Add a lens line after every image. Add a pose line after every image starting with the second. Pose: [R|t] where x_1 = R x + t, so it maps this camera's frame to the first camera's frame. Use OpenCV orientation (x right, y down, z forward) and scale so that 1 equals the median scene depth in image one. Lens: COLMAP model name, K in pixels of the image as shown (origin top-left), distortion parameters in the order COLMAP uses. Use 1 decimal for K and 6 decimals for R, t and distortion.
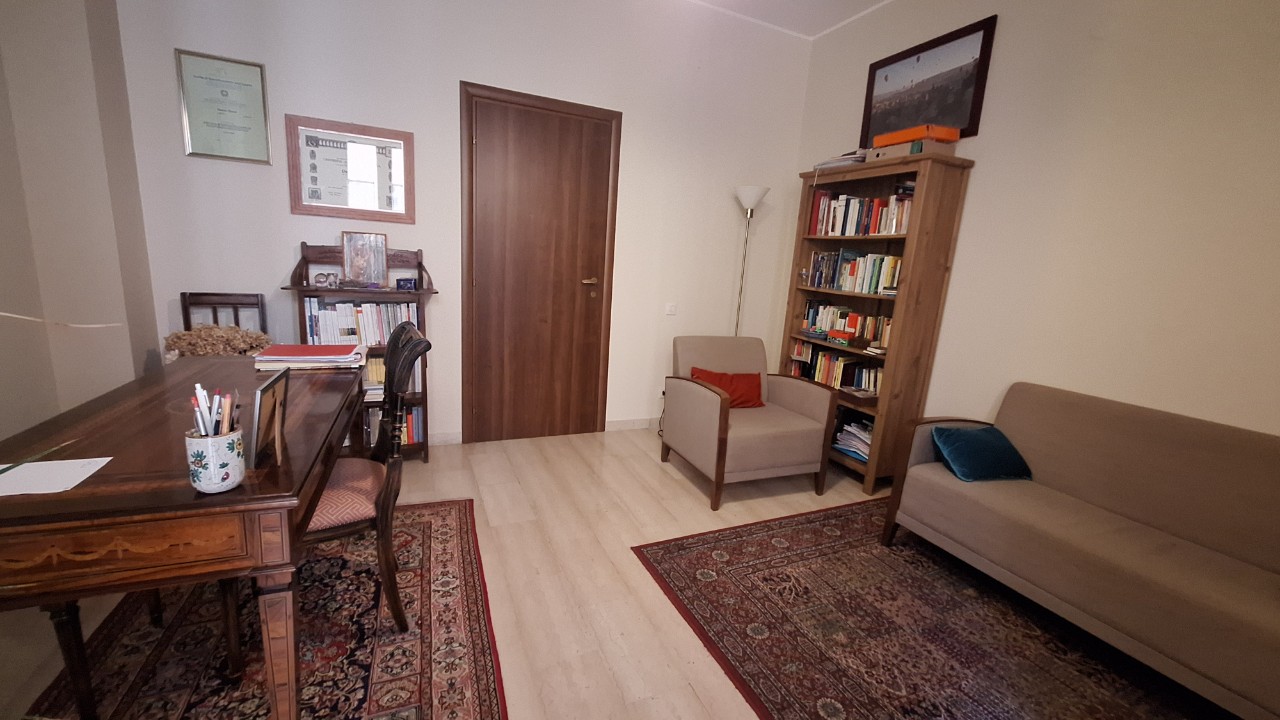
lens RADIAL K [[503.7, 0, 640.4], [0, 503.7, 362.0], [0, 0, 1]] dist [-0.002384, -0.000414]
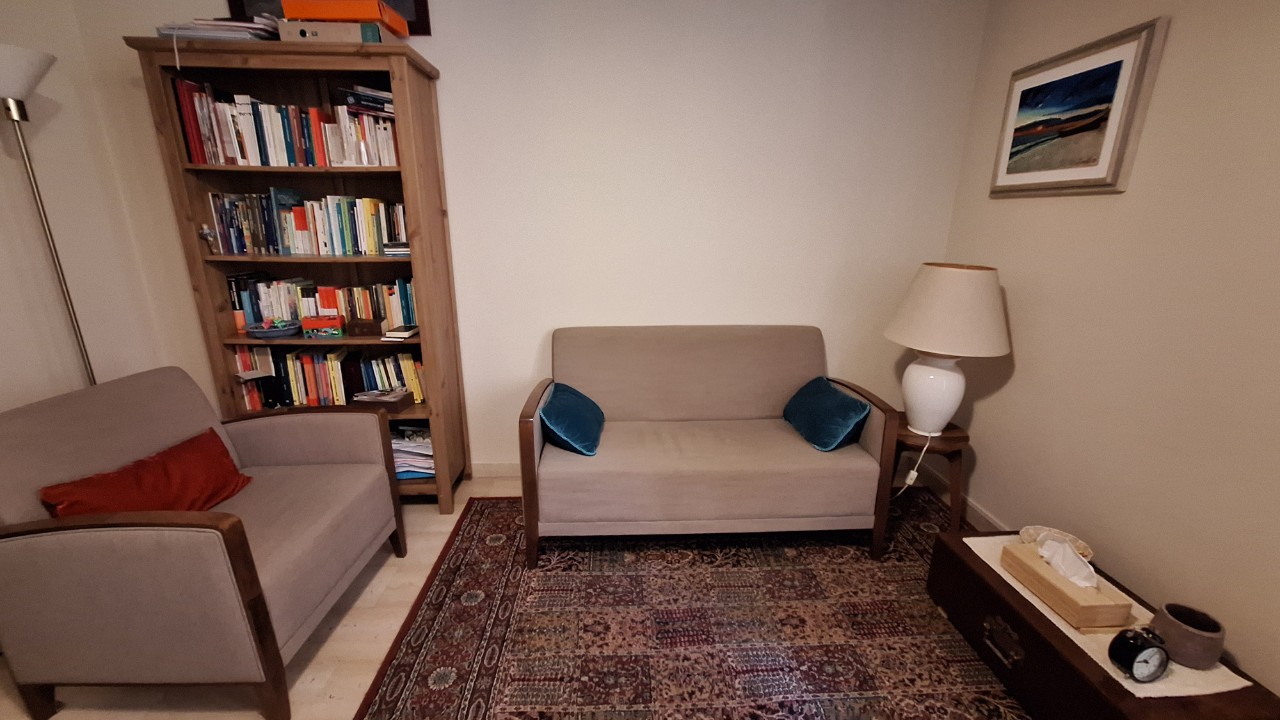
lens RADIAL K [[503.7, 0, 640.4], [0, 503.7, 362.0], [0, 0, 1]] dist [-0.002384, -0.000414]
pose [[0.377550, -0.317735, 0.869770, -0.036058], [0.205464, 0.944619, 0.255890, -0.090229], [-0.902907, 0.082095, 0.421924, 0.356128]]
